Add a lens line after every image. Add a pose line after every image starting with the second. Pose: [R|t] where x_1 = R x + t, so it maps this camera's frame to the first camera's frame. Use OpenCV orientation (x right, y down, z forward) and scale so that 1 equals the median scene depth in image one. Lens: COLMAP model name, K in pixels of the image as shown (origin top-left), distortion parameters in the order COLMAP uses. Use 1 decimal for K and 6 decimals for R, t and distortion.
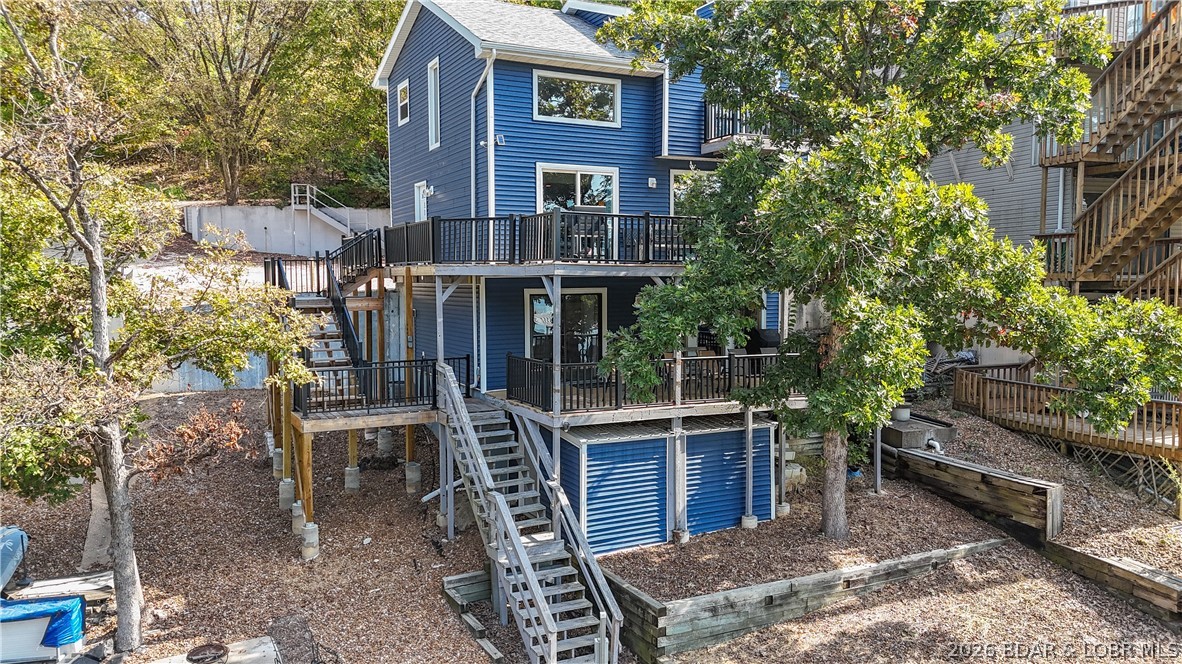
lens RADIAL K [[848.5, 0, 590.1], [0, 848.5, 349.6], [0, 0, 1]] dist [0.052473, -0.058510]
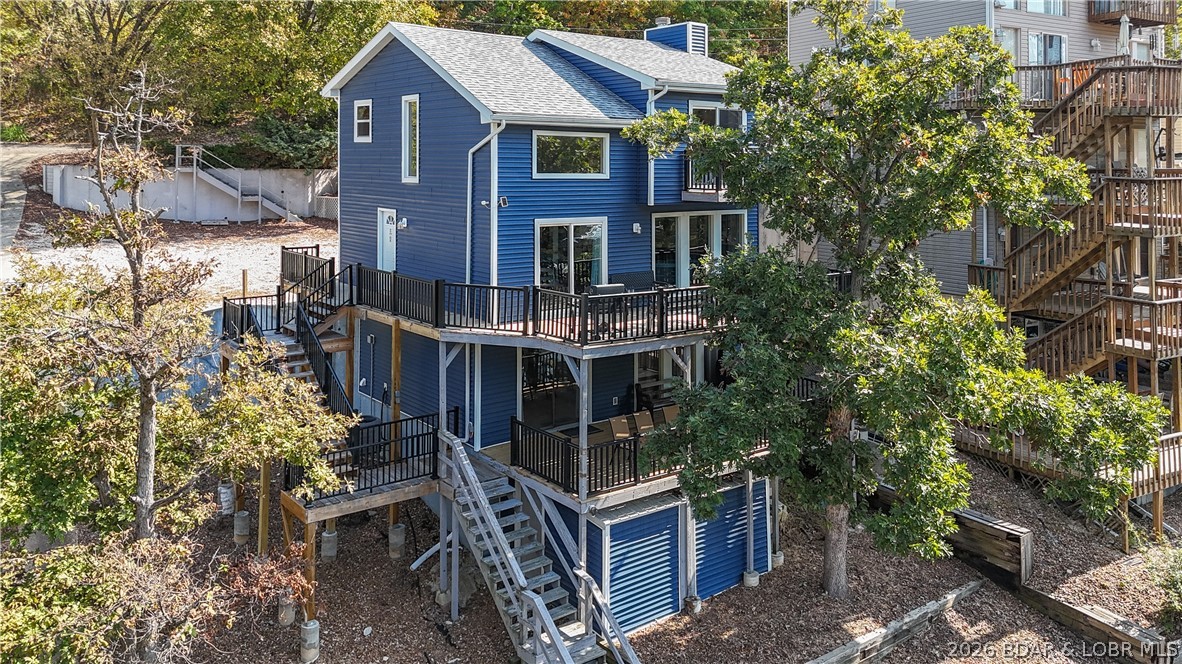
lens RADIAL K [[884.8, 0, 591.0], [0, 884.8, 176.9], [0, 0, 1]] dist [0.022245, -0.007363]
pose [[0.985243, 0.004881, 0.171090, -0.186192], [0.010281, 0.996101, -0.087624, -0.185279], [-0.170850, 0.088090, 0.981351, -0.053441]]
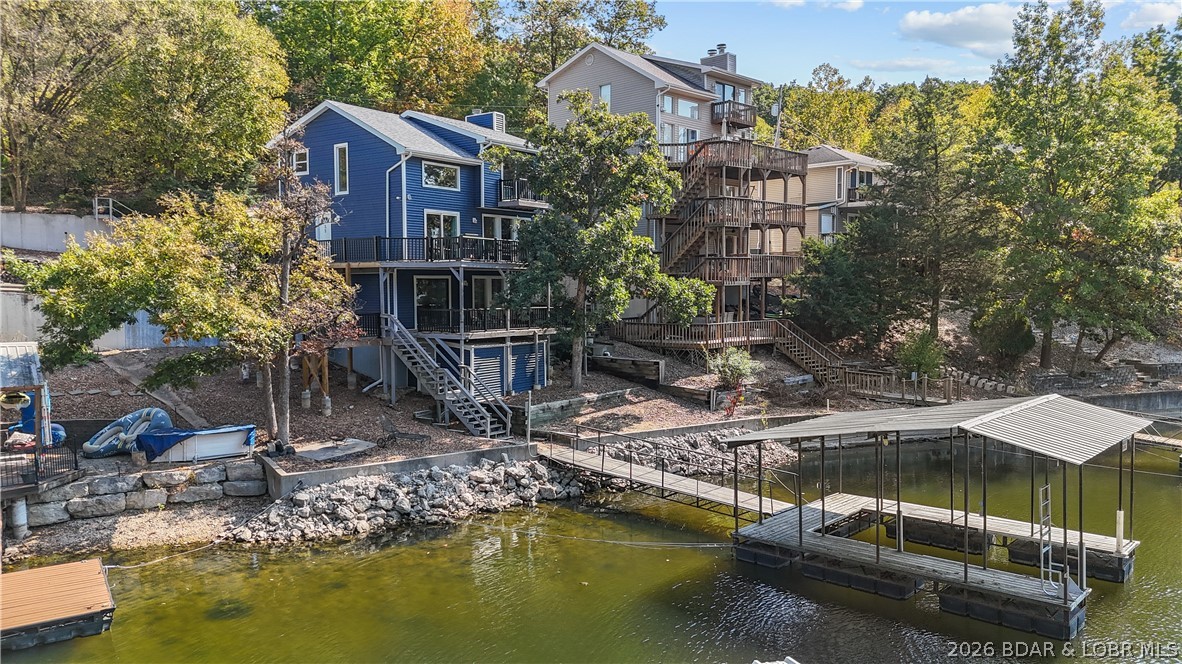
lens RADIAL K [[771.4, 0, 562.0], [0, 771.4, 371.6], [0, 0, 1]] dist [-0.000015, -0.001416]
pose [[0.911769, -0.043892, 0.408351, -0.530664], [0.032162, 0.998850, 0.035551, 0.099034], [-0.409441, -0.019281, 0.912133, -0.754496]]
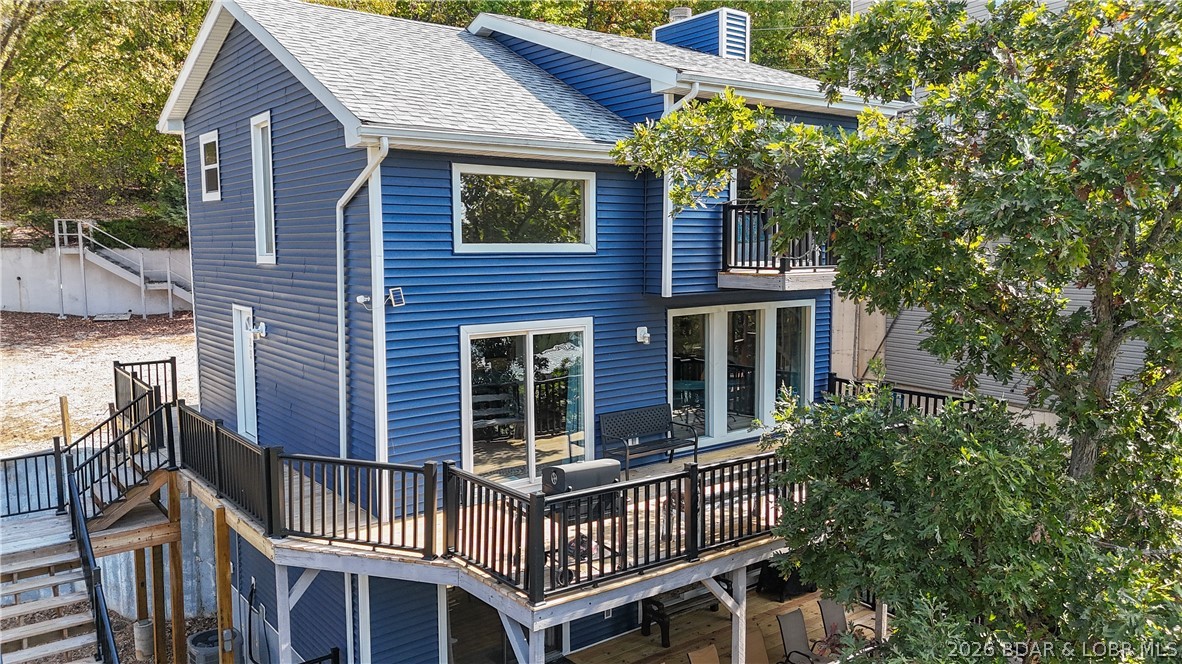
lens RADIAL K [[897.3, 0, 591.4], [0, 897.3, 357.8], [0, 0, 1]] dist [0.028688, -0.004213]
pose [[0.985570, -0.025087, 0.167398, -0.081330], [0.021428, 0.999491, 0.023626, -0.221510], [-0.167905, -0.019698, 0.985606, 0.419744]]
